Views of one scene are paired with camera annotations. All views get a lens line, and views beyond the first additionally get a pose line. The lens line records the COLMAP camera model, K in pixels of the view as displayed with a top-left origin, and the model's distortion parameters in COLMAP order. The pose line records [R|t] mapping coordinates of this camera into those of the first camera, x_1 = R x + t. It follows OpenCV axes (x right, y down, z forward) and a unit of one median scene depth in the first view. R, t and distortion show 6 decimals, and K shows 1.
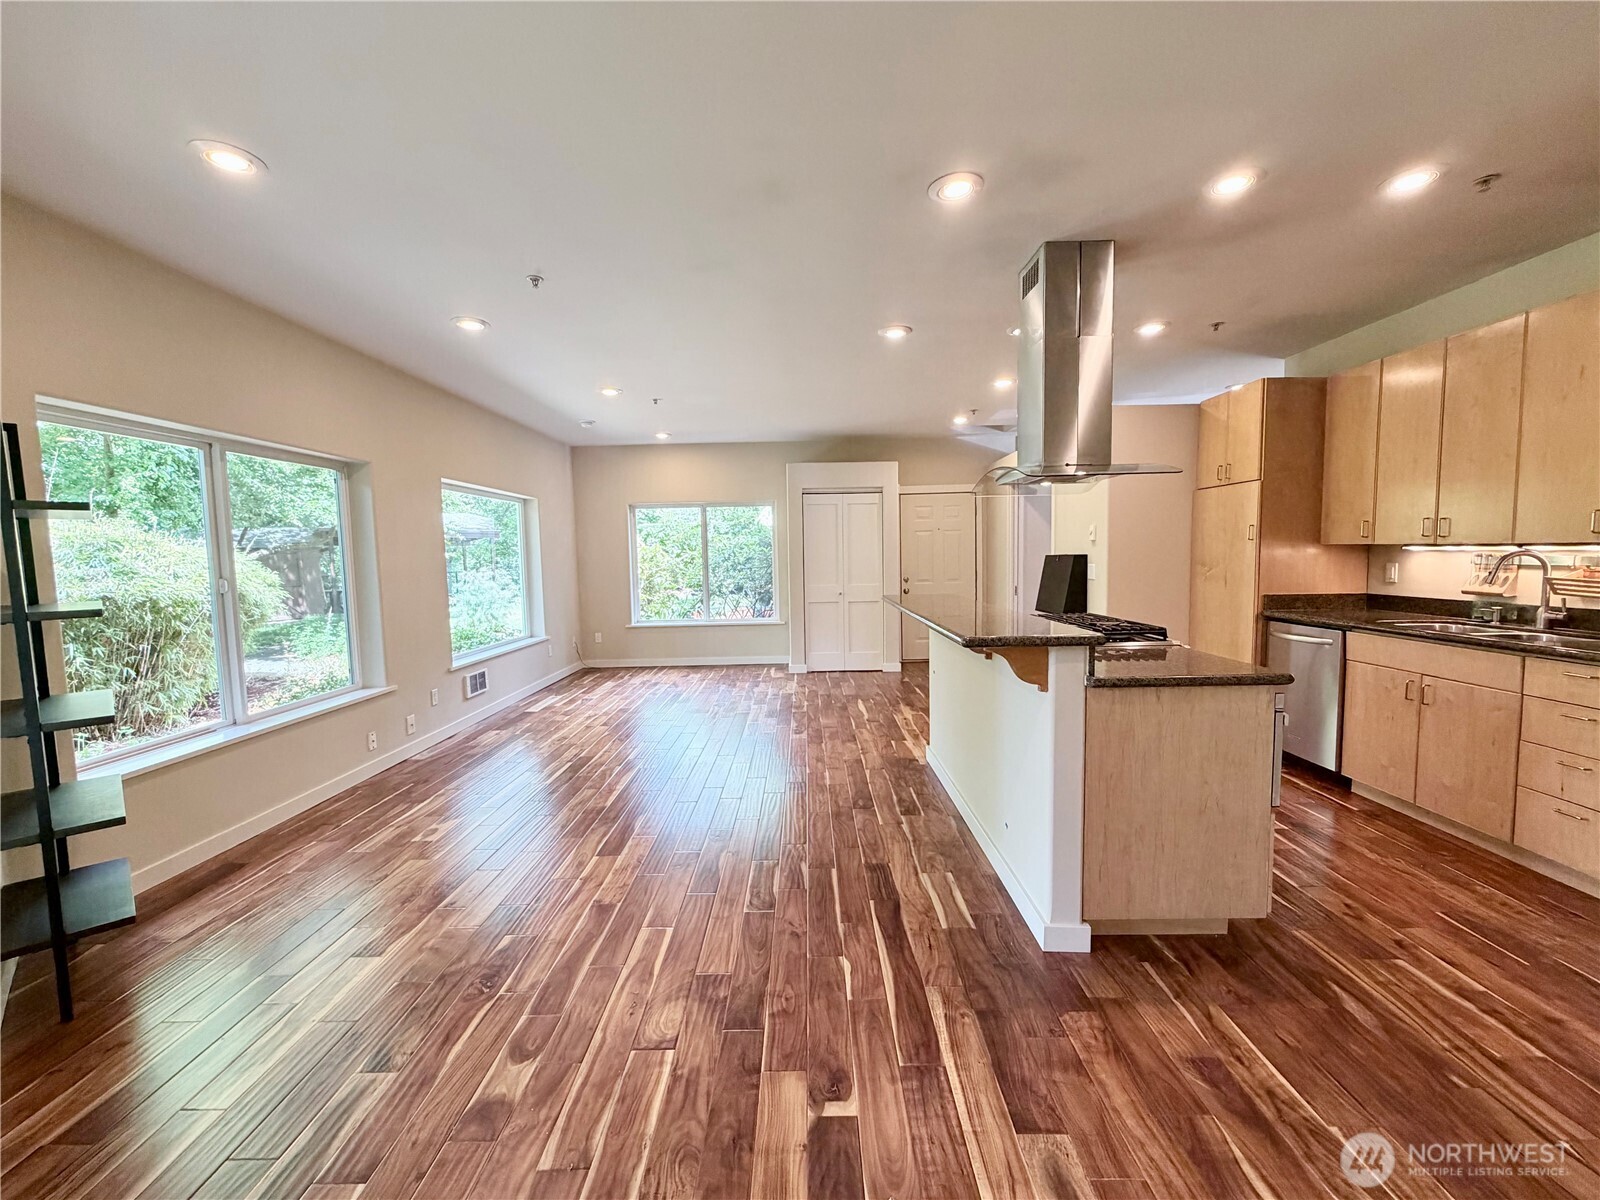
lens RADIAL K [[637.1, 0, 794.9], [0, 637.1, 600.5], [0, 0, 1]] dist [-0.000448, -0.000242]
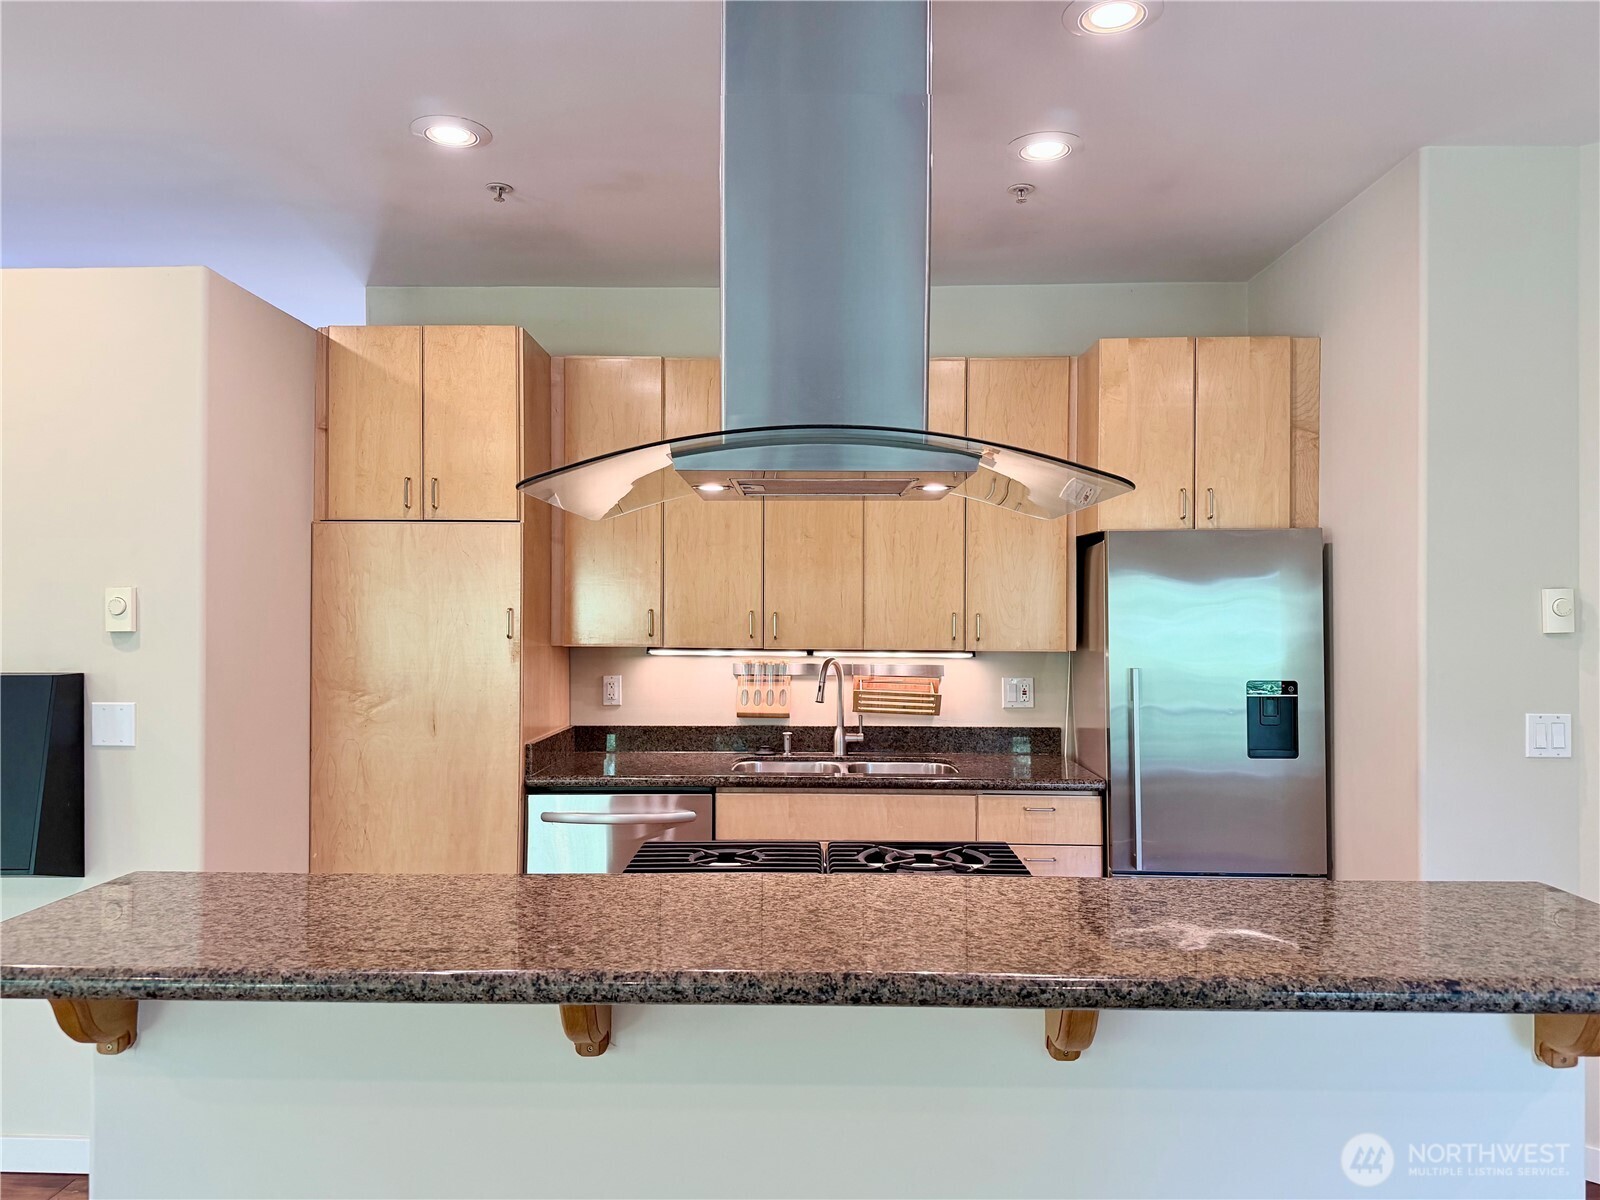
lens RADIAL K [[1105.4, 0, 790.5], [0, 1105.4, 604.5], [0, 0, 1]] dist [0.126410, -0.193553]
pose [[0.007379, 0.029353, 0.999542, -0.179325], [0.071395, 0.997003, -0.029805, -0.088729], [-0.997421, 0.071582, 0.005261, 0.864957]]
